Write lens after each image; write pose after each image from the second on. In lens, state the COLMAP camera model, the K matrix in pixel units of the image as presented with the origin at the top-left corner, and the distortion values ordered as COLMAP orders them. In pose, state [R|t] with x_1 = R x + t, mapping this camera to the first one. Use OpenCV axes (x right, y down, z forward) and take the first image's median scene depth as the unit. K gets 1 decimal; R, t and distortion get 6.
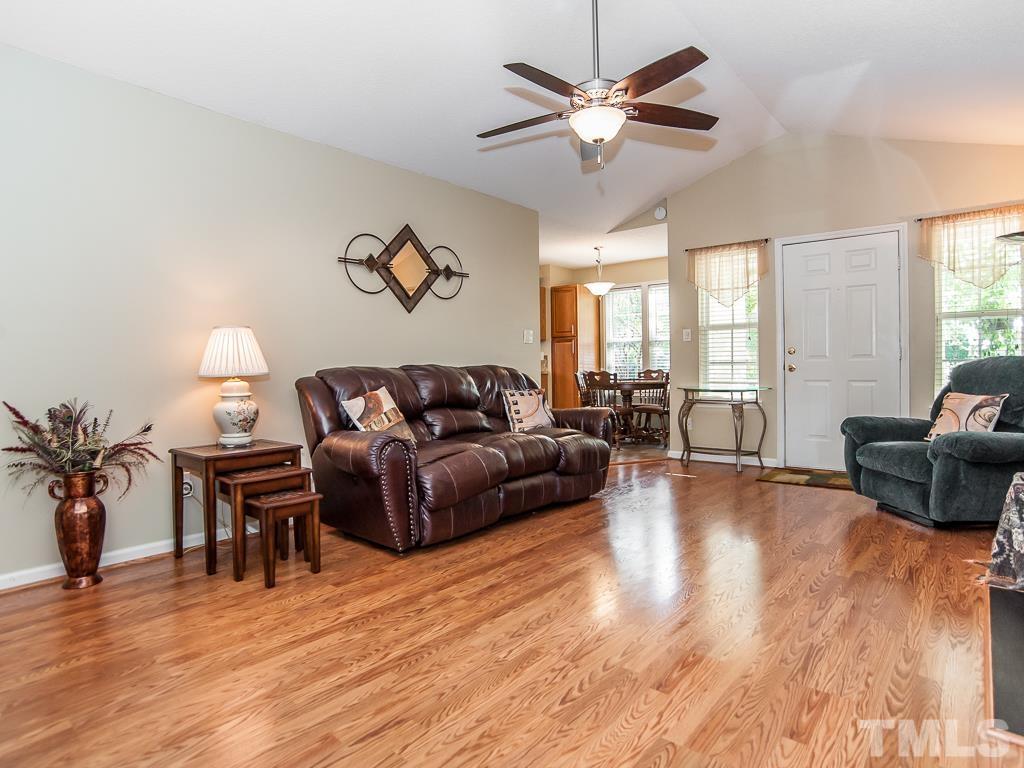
lens RADIAL K [[591.9, 0, 514.2], [0, 591.9, 373.3], [0, 0, 1]] dist [-0.089429, 0.051072]
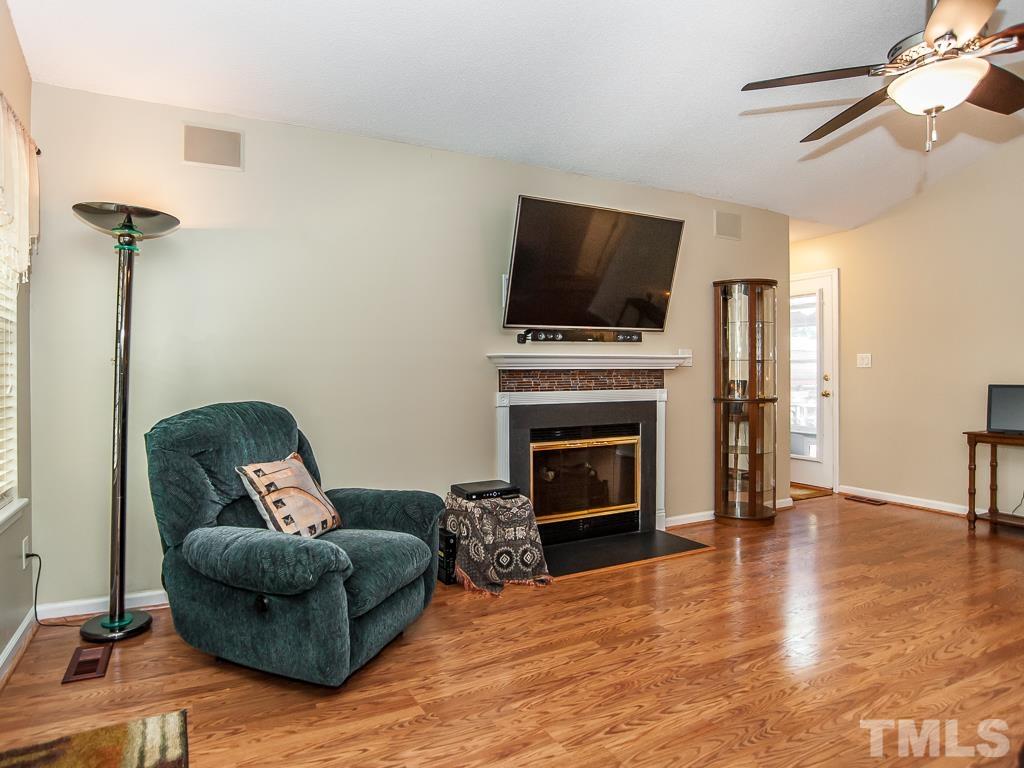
lens RADIAL K [[591.9, 0, 514.2], [0, 591.9, 373.3], [0, 0, 1]] dist [-0.089429, 0.051072]
pose [[-0.932436, 0.018986, 0.360835, 0.437539], [0.023520, 0.999690, 0.008176, -0.075127], [-0.360568, 0.016110, -0.932594, 2.136726]]
